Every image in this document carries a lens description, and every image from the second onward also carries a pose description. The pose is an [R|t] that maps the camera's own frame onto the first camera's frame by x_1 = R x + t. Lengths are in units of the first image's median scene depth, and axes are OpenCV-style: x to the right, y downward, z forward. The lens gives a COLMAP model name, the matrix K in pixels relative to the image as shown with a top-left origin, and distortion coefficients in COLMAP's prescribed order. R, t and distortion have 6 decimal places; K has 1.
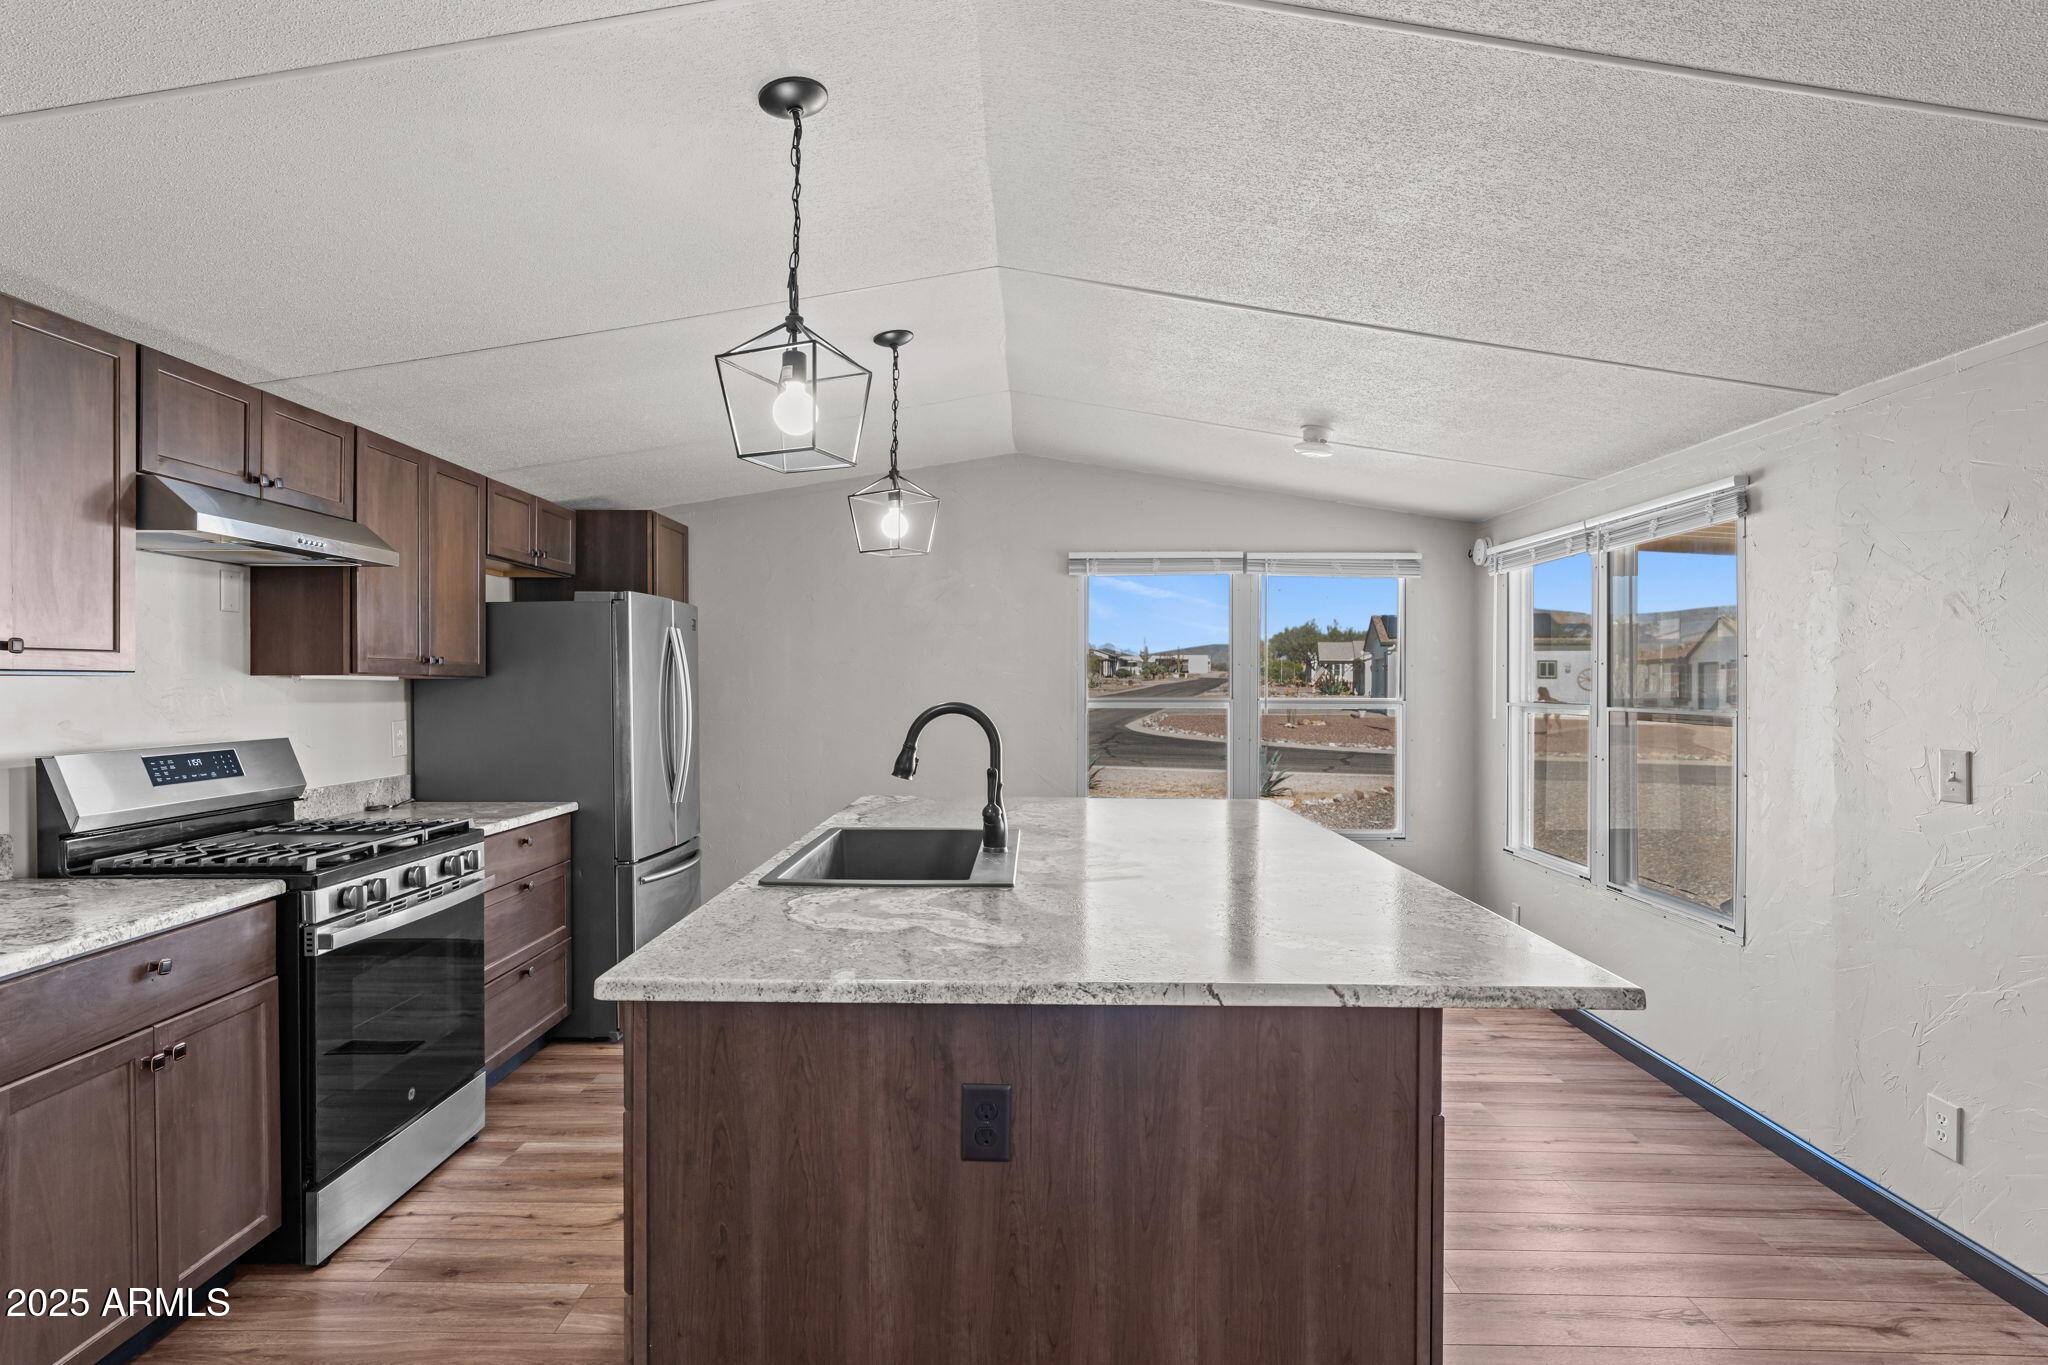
lens RADIAL K [[1054.6, 0, 1015.6], [0, 1054.6, 682.0], [0, 0, 1]] dist [-0.001108, -0.000437]
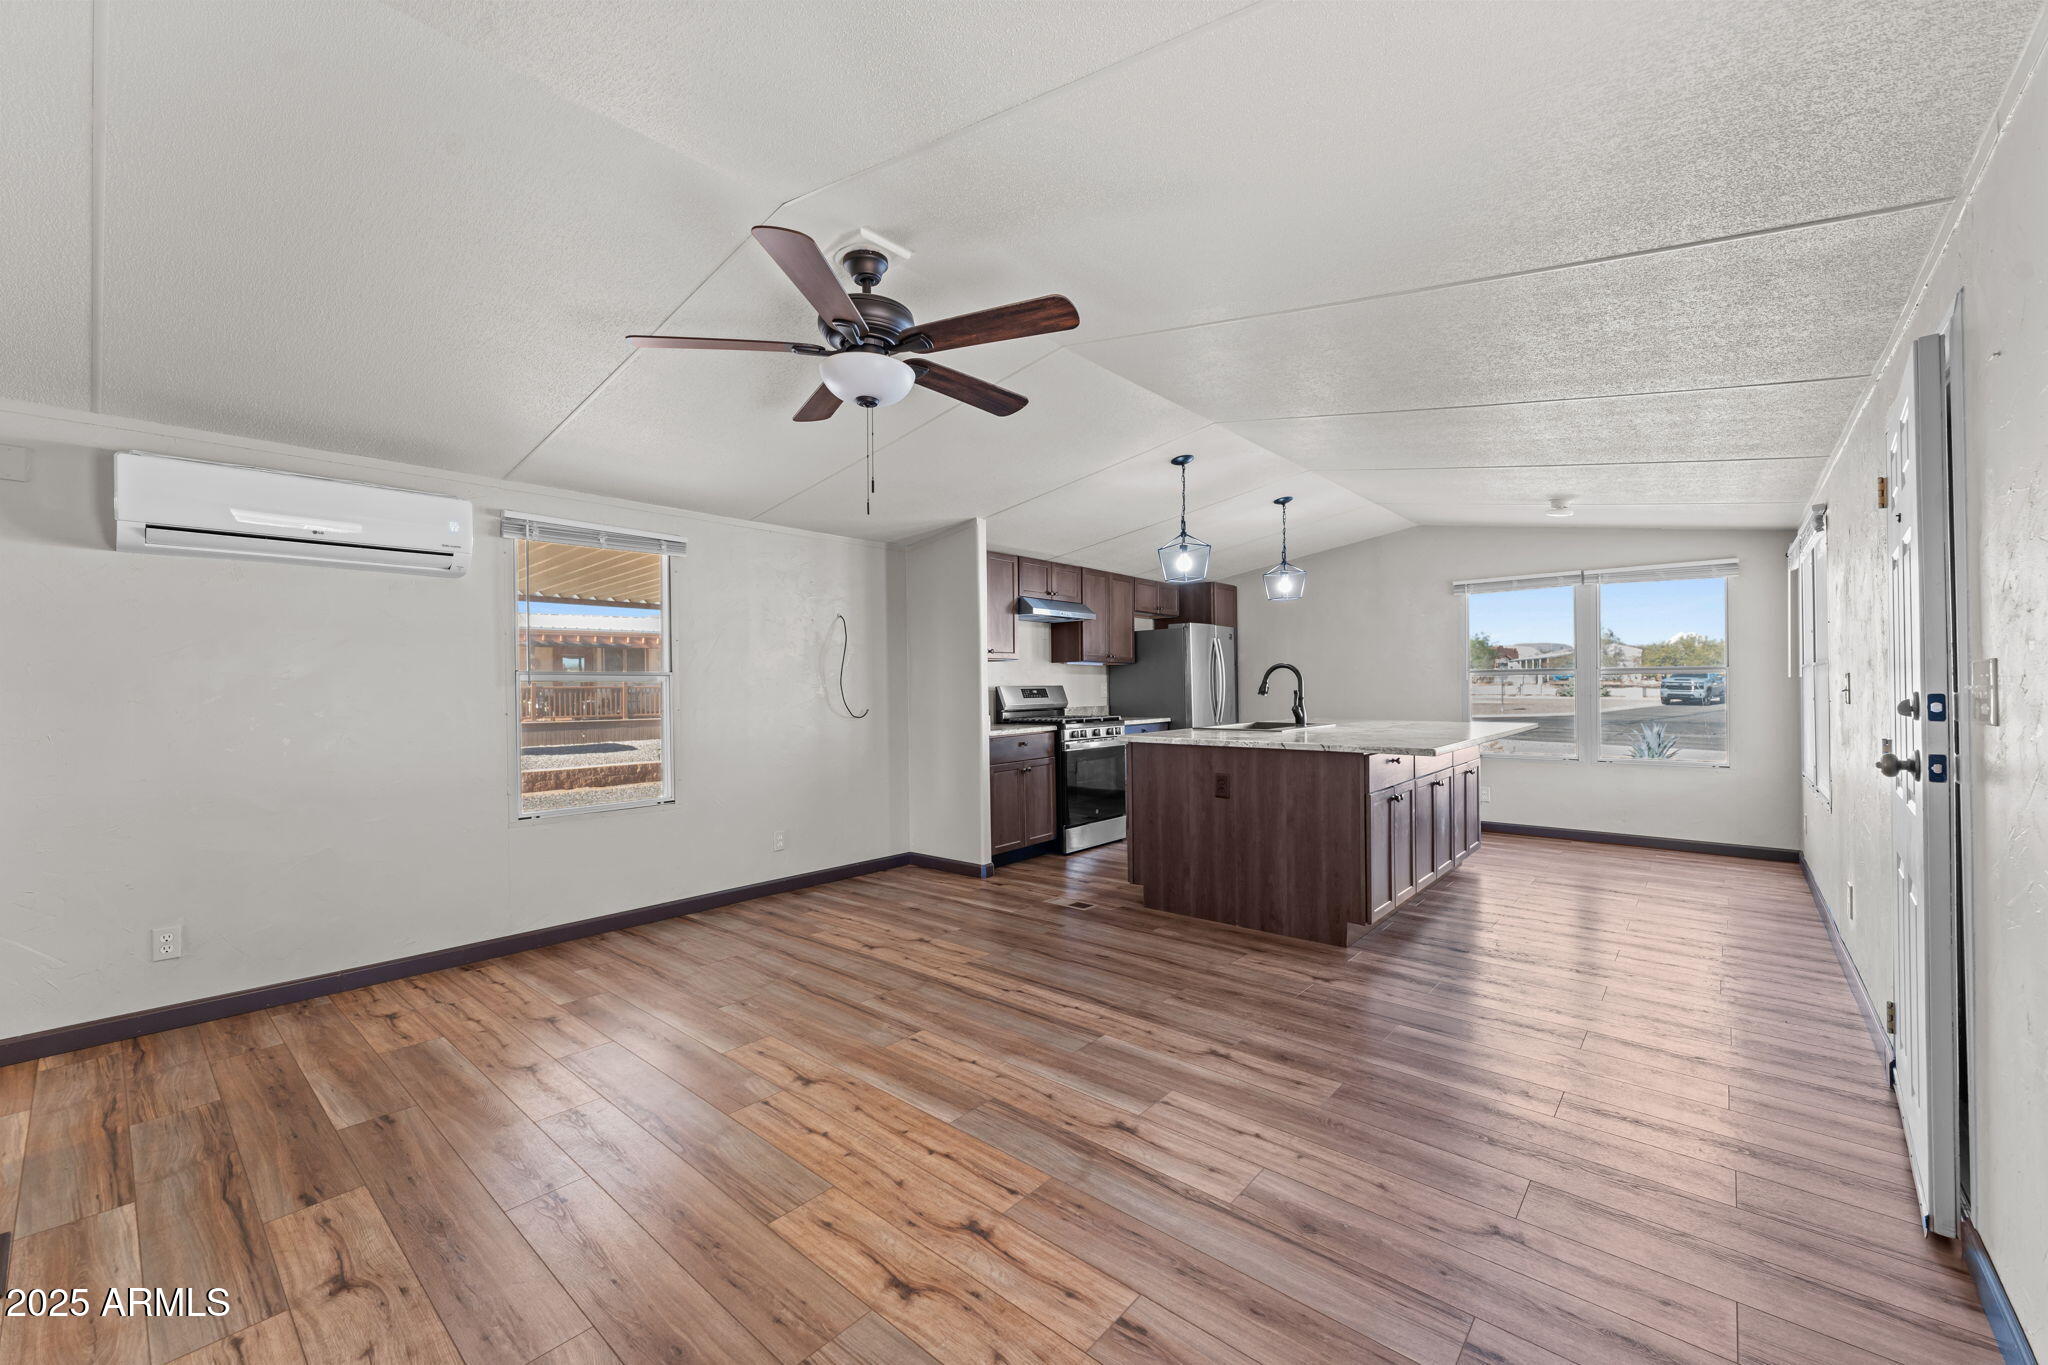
lens RADIAL K [[822.4, 0, 1019.0], [0, 822.4, 689.8], [0, 0, 1]] dist [-0.000920, -0.000169]
pose [[0.764824, -0.008222, -0.644187, 0.642630], [0.011664, 0.999931, 0.001085, 0.066178], [0.644134, -0.008343, 0.764867, -0.756379]]
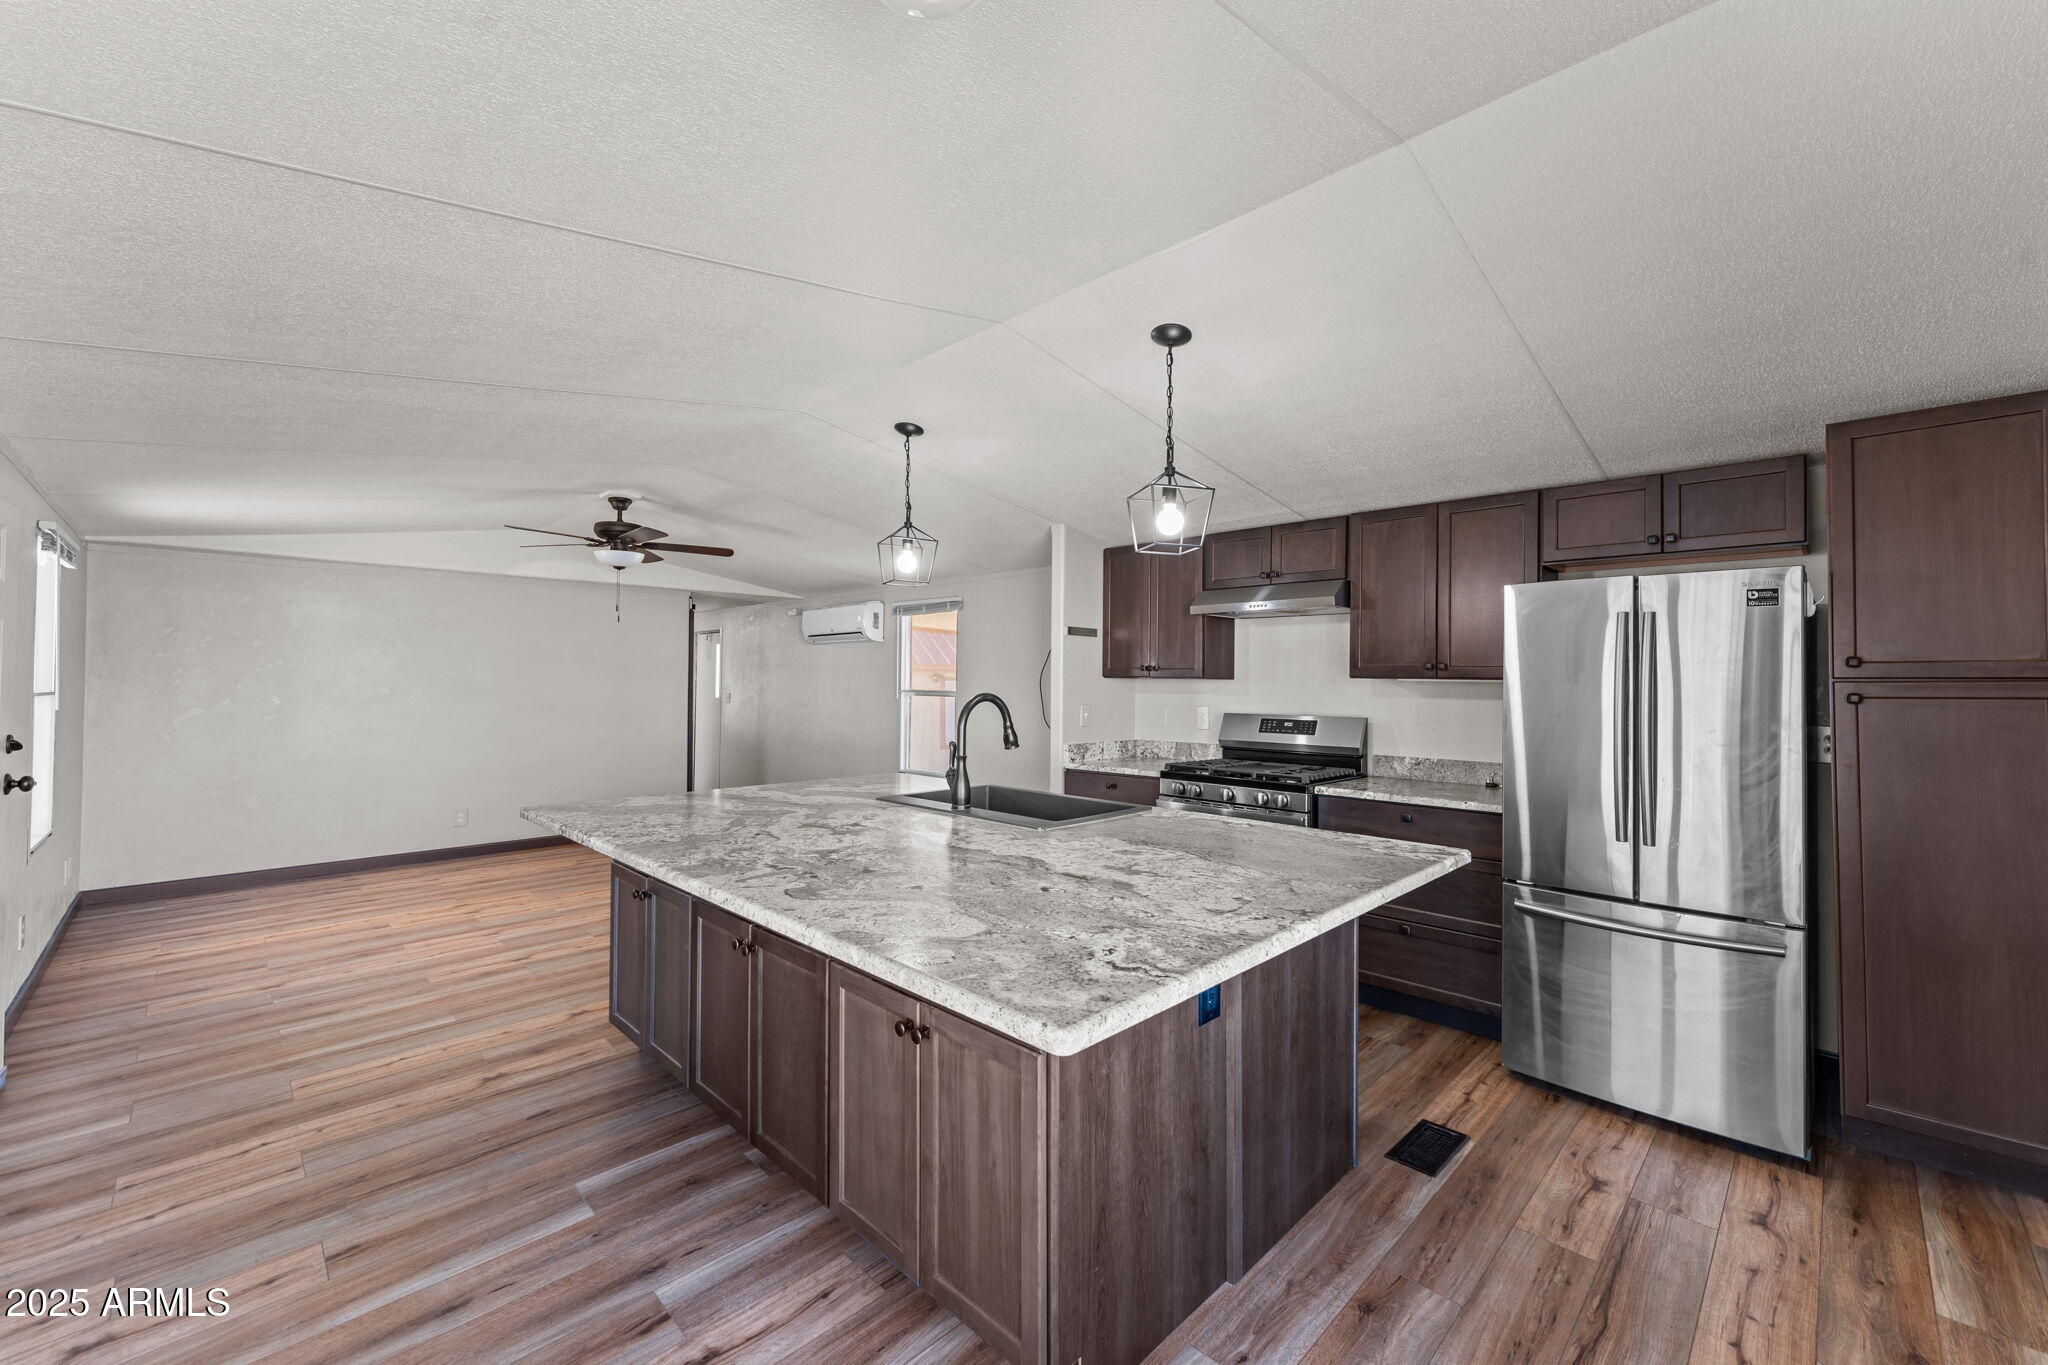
lens RADIAL K [[822.4, 0, 1015.6], [0, 822.4, 690.4], [0, 0, 1]] dist [-0.000920, -0.000169]
pose [[-0.695440, -0.001510, -0.718582, 0.632786], [-0.009611, 0.999928, 0.007201, 0.008879], [0.718520, 0.011915, -0.695405, 1.643743]]
